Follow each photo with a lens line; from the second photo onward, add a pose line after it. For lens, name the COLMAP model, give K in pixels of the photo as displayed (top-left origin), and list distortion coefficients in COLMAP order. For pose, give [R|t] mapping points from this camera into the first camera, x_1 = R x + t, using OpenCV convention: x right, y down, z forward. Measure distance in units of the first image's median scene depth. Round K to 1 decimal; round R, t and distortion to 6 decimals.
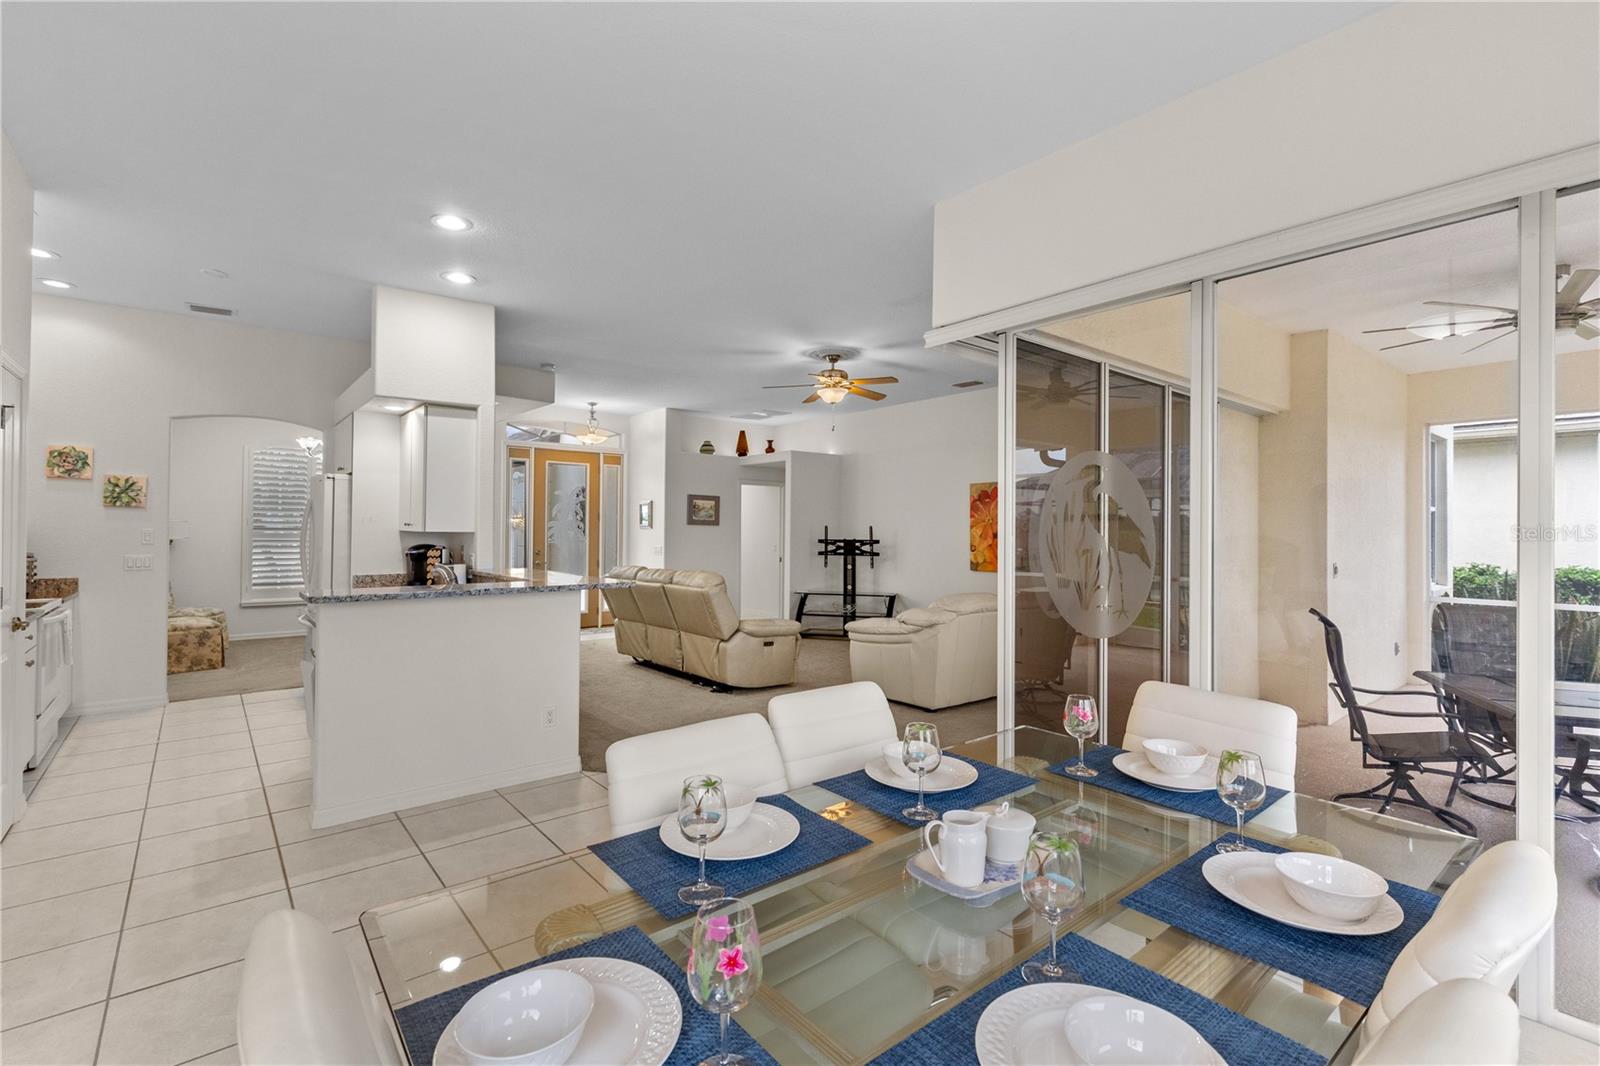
lens RADIAL K [[726.9, 0, 798.7], [0, 726.9, 524.6], [0, 0, 1]] dist [0.010986, -0.003972]
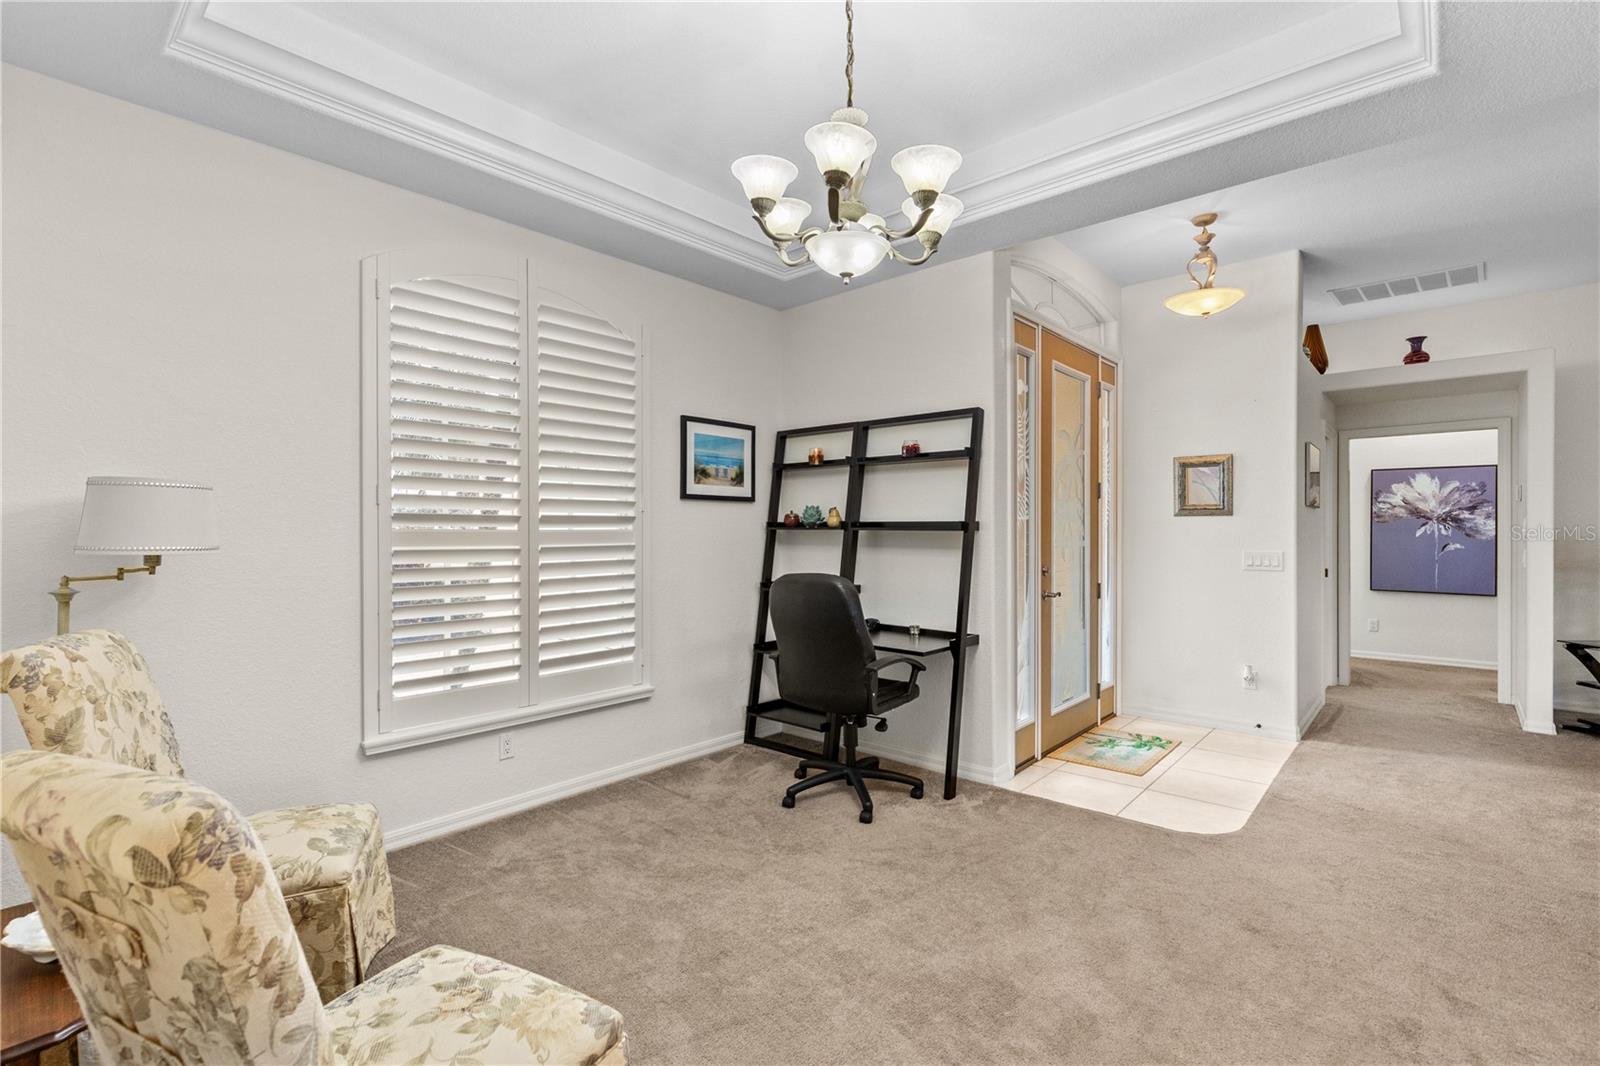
lens RADIAL K [[726.9, 0, 788.6], [0, 726.9, 534.9], [0, 0, 1]] dist [0.010986, -0.003972]
pose [[0.987262, -0.009567, 0.158817, -0.603753], [0.006772, 0.999813, 0.018130, 0.008402], [-0.158960, -0.016824, 0.987142, 0.623883]]
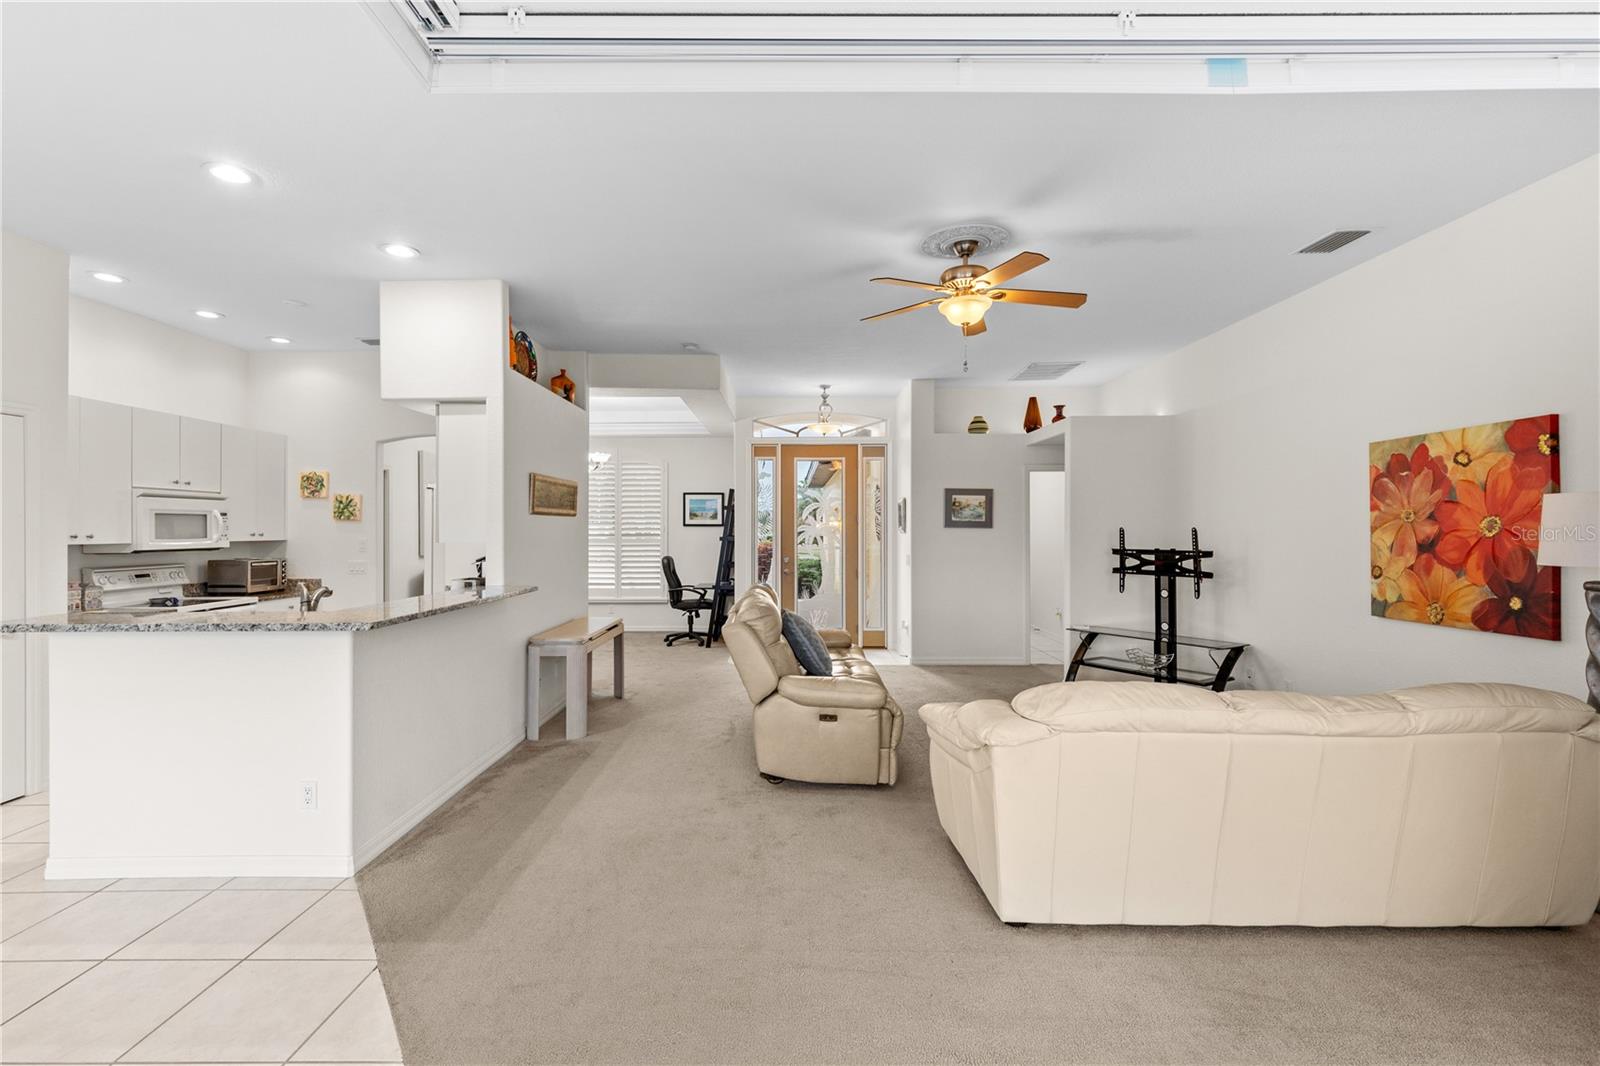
lens RADIAL K [[726.9, 0, 779.3], [0, 726.9, 524.9], [0, 0, 1]] dist [0.010986, -0.003972]
pose [[0.766454, -0.011146, -0.642202, 0.223029], [0.011728, 0.999926, -0.003357, -0.002444], [0.642192, -0.004959, 0.766528, 0.318256]]
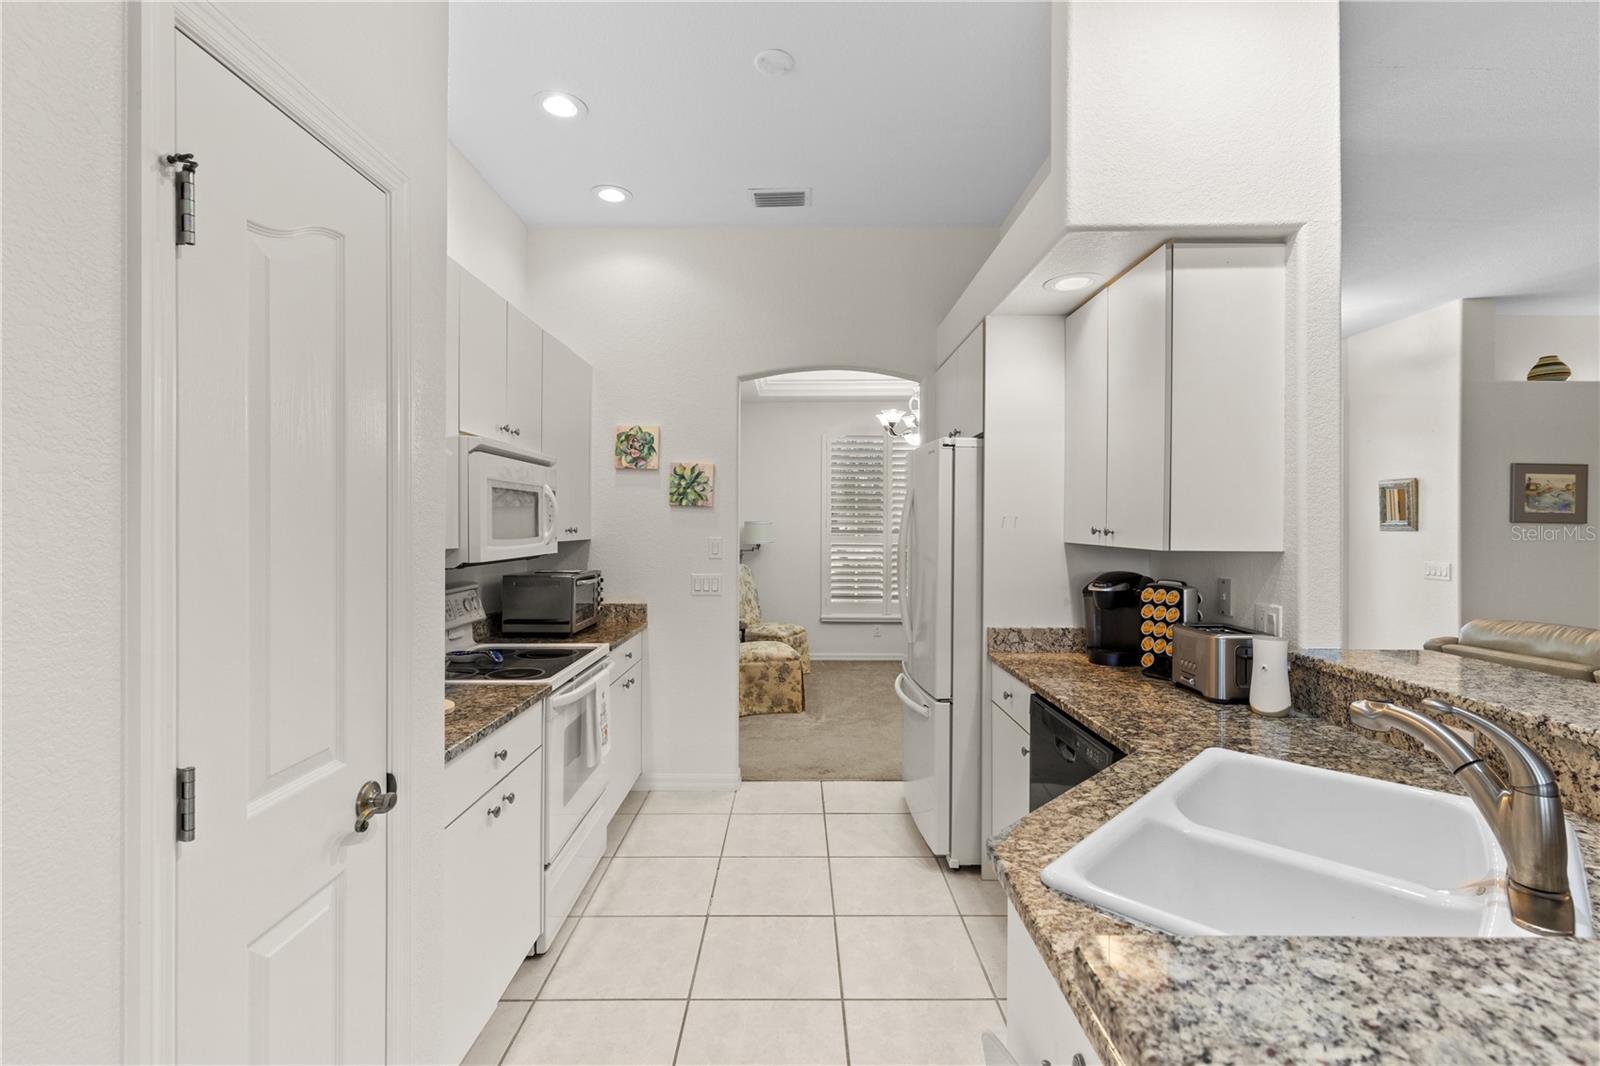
lens RADIAL K [[726.9, 0, 792.1], [0, 726.9, 523.7], [0, 0, 1]] dist [0.010986, -0.003972]
pose [[0.769676, -0.005946, -0.638407, -0.229034], [0.008739, 0.999961, 0.001222, -0.004484], [0.638375, -0.006520, 0.769698, 0.302043]]
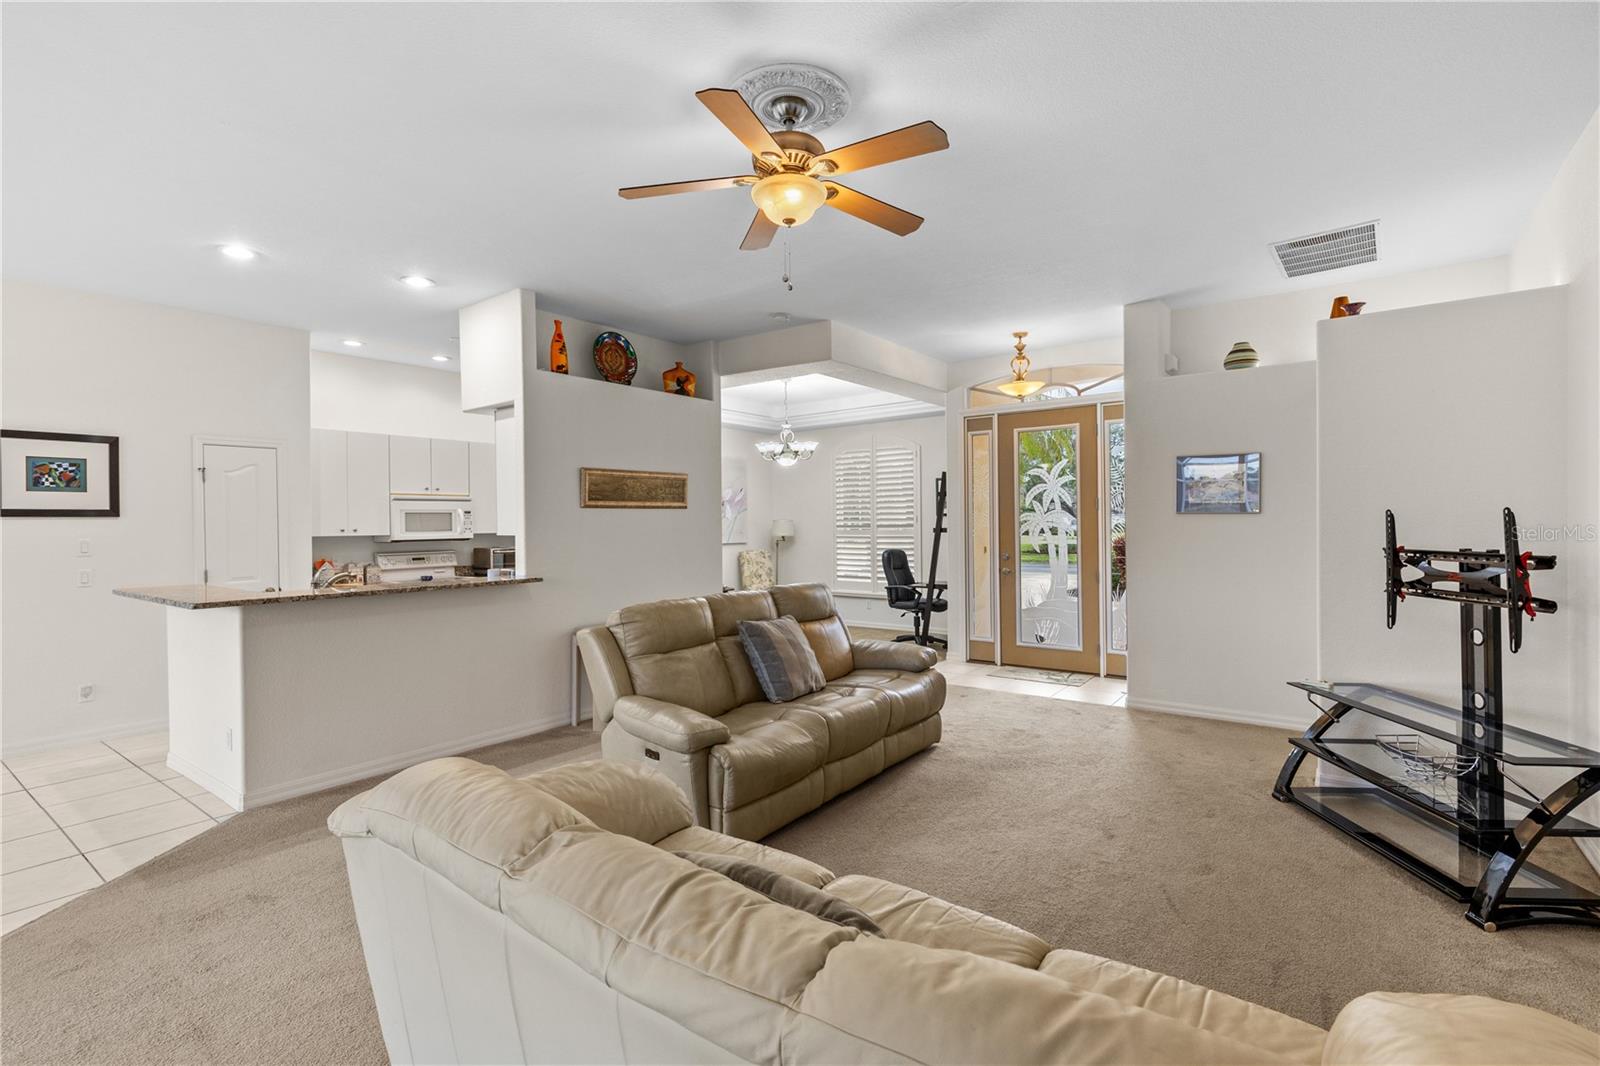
lens RADIAL K [[726.9, 0, 789.1], [0, 726.9, 526.5], [0, 0, 1]] dist [0.010986, -0.003972]
pose [[0.225574, -0.004307, -0.974217, 0.319361], [0.021612, 0.999766, 0.000584, 0.003275], [0.973986, -0.021186, 0.225614, 0.651315]]
